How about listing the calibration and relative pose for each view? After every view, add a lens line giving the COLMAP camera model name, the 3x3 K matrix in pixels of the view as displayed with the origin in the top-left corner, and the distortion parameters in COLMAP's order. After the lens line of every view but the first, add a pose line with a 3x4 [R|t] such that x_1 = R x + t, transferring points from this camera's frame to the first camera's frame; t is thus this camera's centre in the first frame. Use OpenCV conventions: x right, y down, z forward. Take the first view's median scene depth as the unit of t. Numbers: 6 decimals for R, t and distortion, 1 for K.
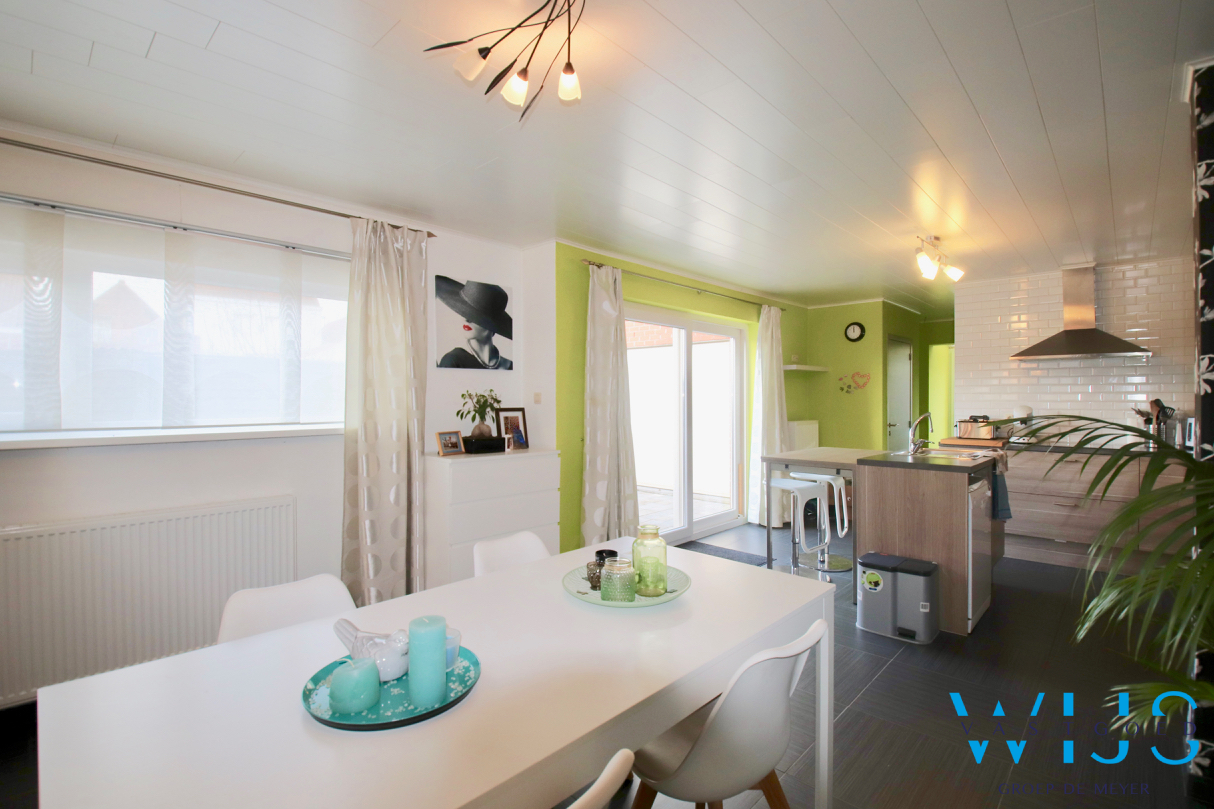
lens RADIAL K [[571.3, 0, 607.0], [0, 571.3, 404.5], [0, 0, 1]] dist [0.017818, -0.026576]
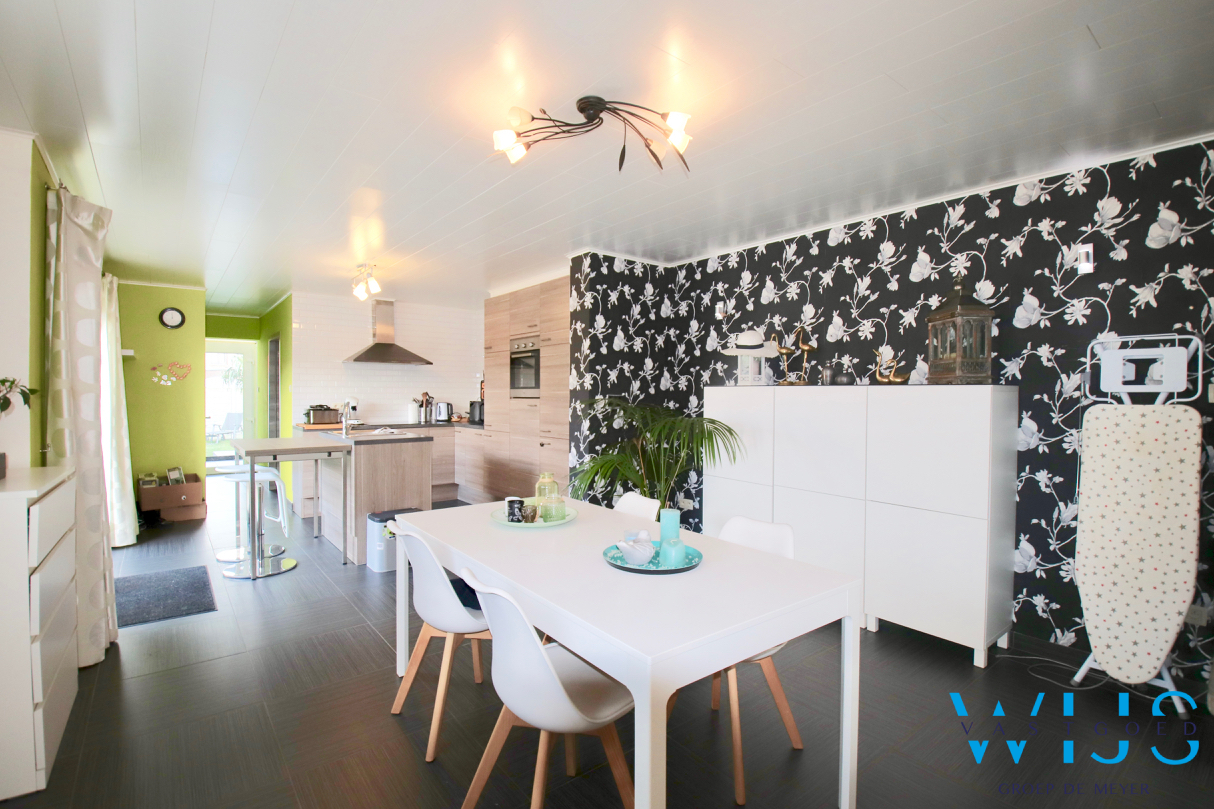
lens RADIAL K [[571.3, 0, 607.0], [0, 571.3, 404.5], [0, 0, 1]] dist [0.017818, -0.026576]
pose [[0.144832, -0.019399, 0.989266, -0.524395], [0.006029, 0.999807, 0.018723, -0.000590], [-0.989438, 0.003253, 0.144921, 0.230627]]
